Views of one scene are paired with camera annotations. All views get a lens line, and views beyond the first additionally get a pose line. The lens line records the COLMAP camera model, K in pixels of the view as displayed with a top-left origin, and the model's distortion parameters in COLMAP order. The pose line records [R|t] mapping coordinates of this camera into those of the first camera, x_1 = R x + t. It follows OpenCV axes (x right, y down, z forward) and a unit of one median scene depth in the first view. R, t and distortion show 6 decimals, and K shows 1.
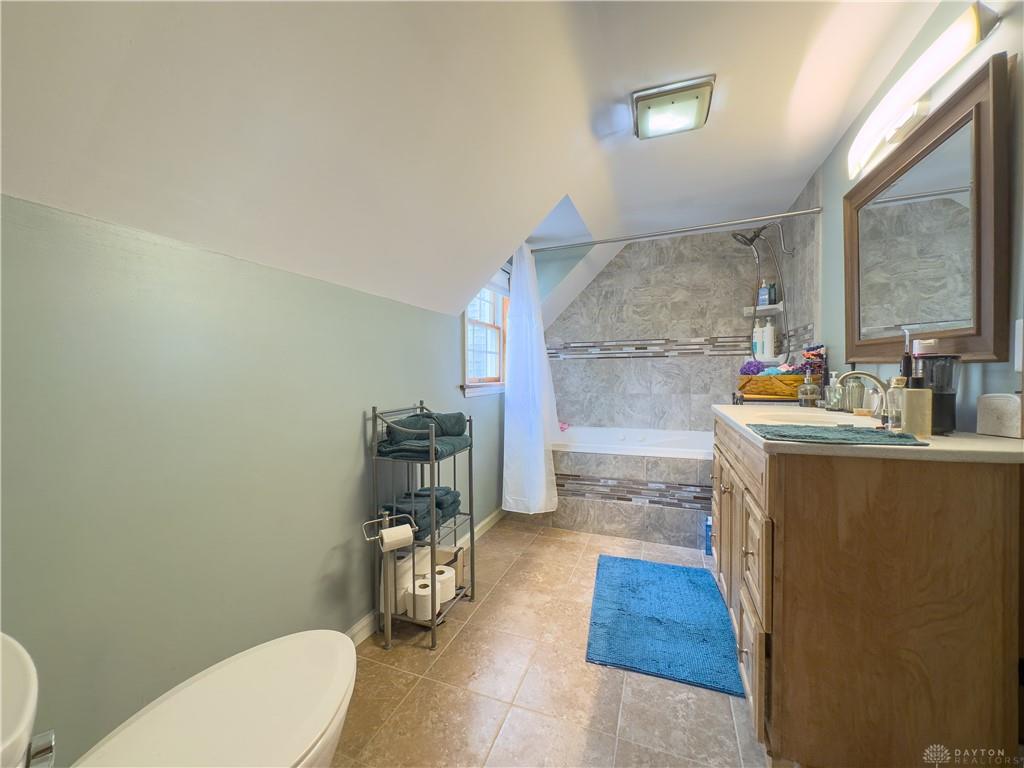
lens RADIAL K [[410.9, 0, 512.0], [0, 410.9, 384.0], [0, 0, 1]] dist [-0.002566, -0.000247]
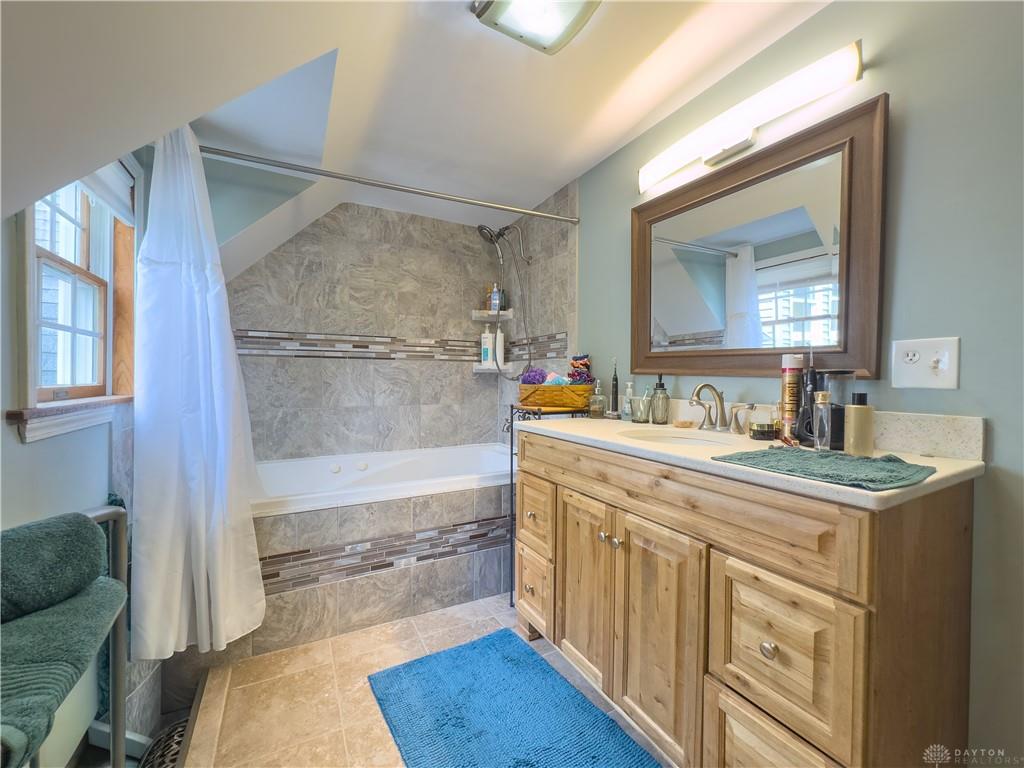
lens RADIAL K [[410.9, 0, 512.0], [0, 410.9, 384.0], [0, 0, 1]] dist [-0.002566, -0.000247]
pose [[0.649126, 0.000826, 0.760680, -0.089107], [0.006377, 0.999958, -0.006528, -0.012730], [-0.760654, 0.009088, 0.649094, 0.338031]]
